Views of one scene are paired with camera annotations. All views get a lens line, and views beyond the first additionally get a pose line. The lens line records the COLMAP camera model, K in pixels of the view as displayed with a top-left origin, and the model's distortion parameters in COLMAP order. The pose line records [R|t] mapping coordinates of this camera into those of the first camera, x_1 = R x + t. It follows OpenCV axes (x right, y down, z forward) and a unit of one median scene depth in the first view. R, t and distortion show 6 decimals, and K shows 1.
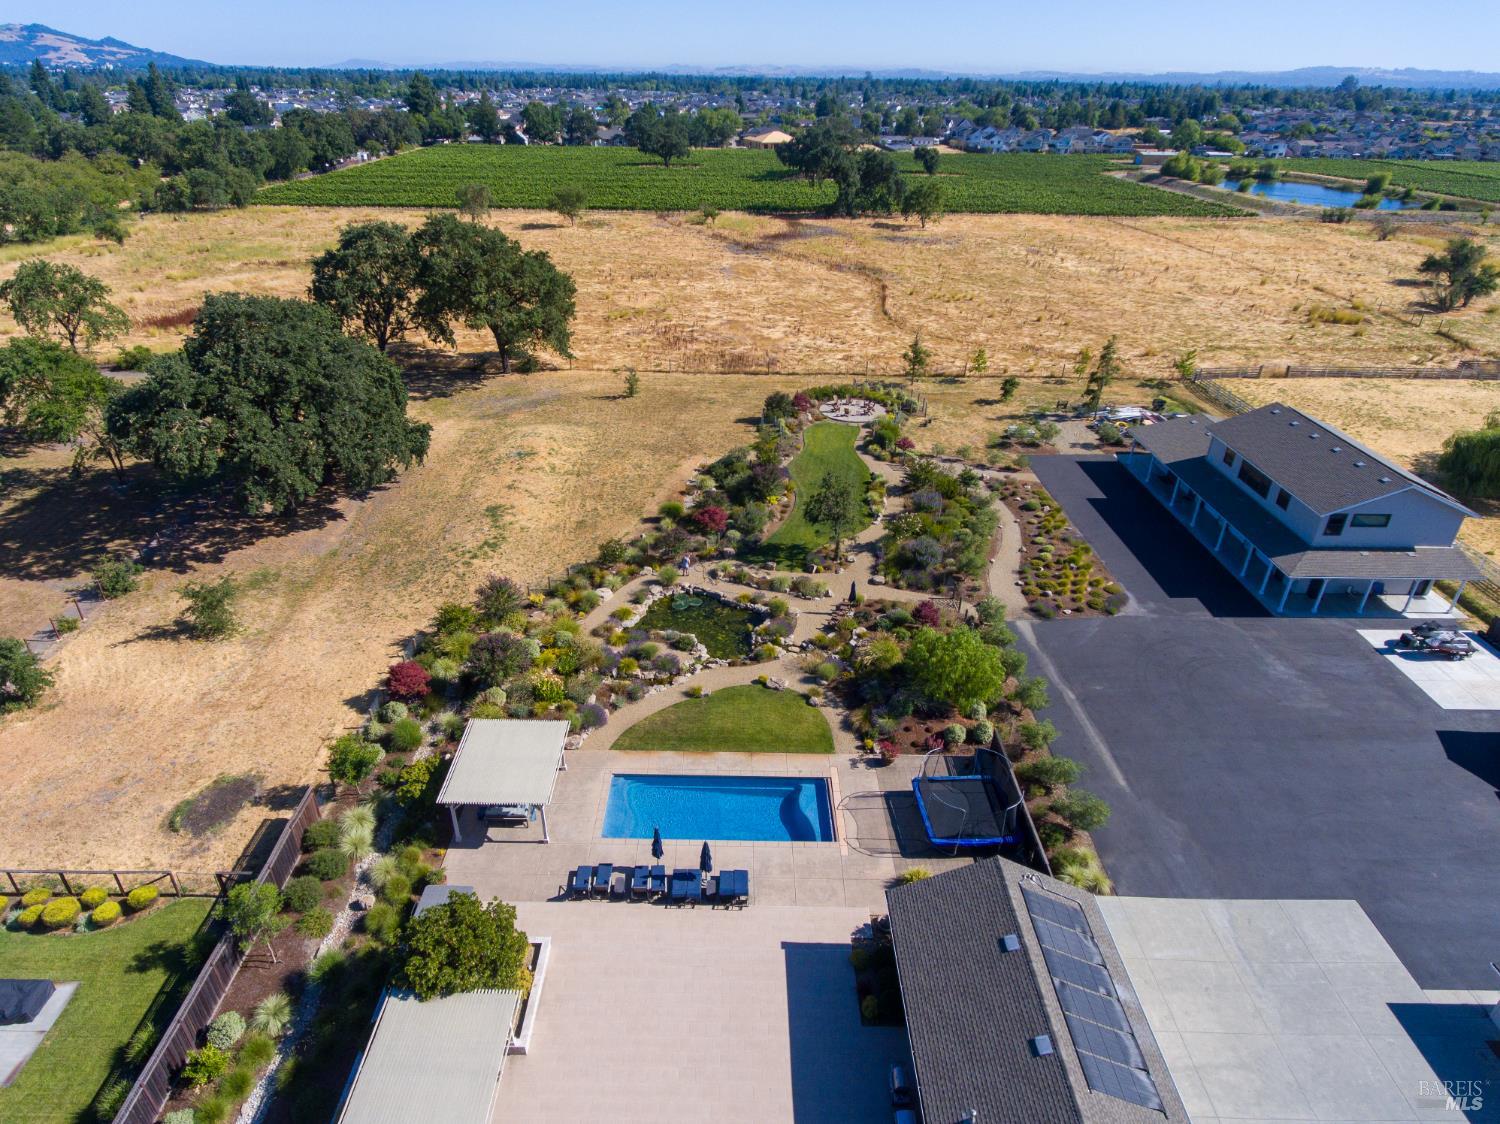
lens RADIAL K [[874.5, 0, 735.7], [0, 874.5, 568.5], [0, 0, 1]] dist [-0.006726, 0.000918]
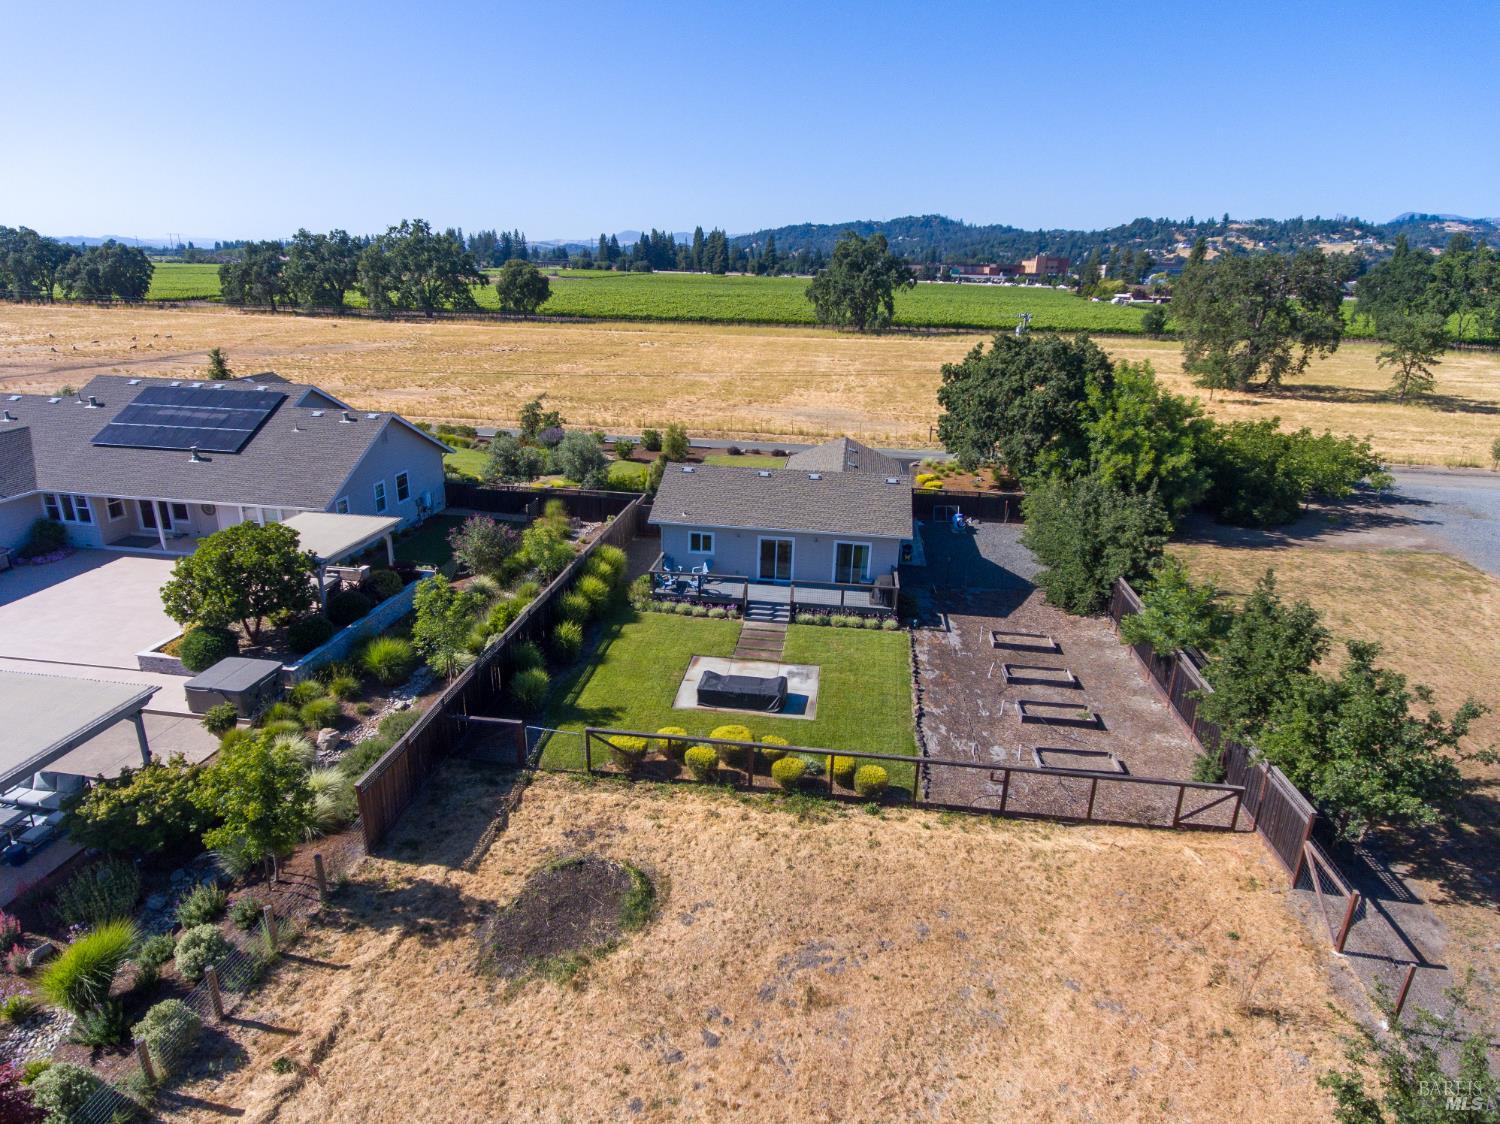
lens RADIAL K [[874.5, 0, 735.7], [0, 874.5, 568.5], [0, 0, 1]] dist [-0.006726, 0.000918]
pose [[-0.989165, -0.081816, 0.121899, -0.349663], [0.037763, 0.660583, 0.749803, -0.095347], [-0.141870, 0.746282, -0.650336, 0.557485]]
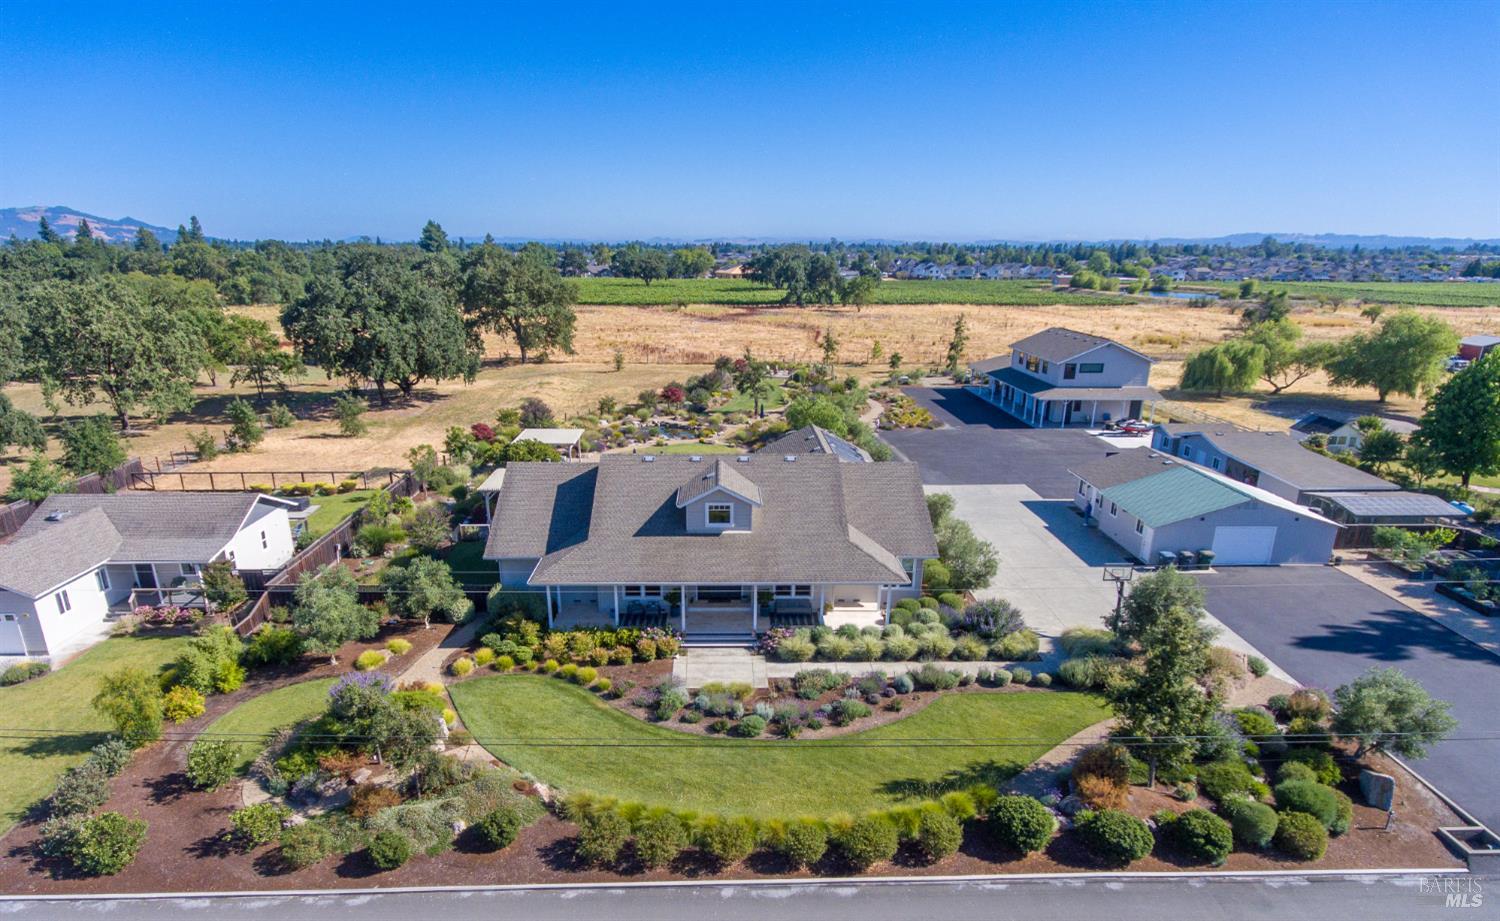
lens RADIAL K [[871.6, 0, 741.2], [0, 871.6, 553.4], [0, 0, 1]] dist [-0.005680, 0.001126]
pose [[0.999484, -0.019812, 0.025293, 0.034124], [0.023884, 0.984727, -0.172461, 0.354204], [-0.021490, 0.172976, 0.984692, -0.317533]]
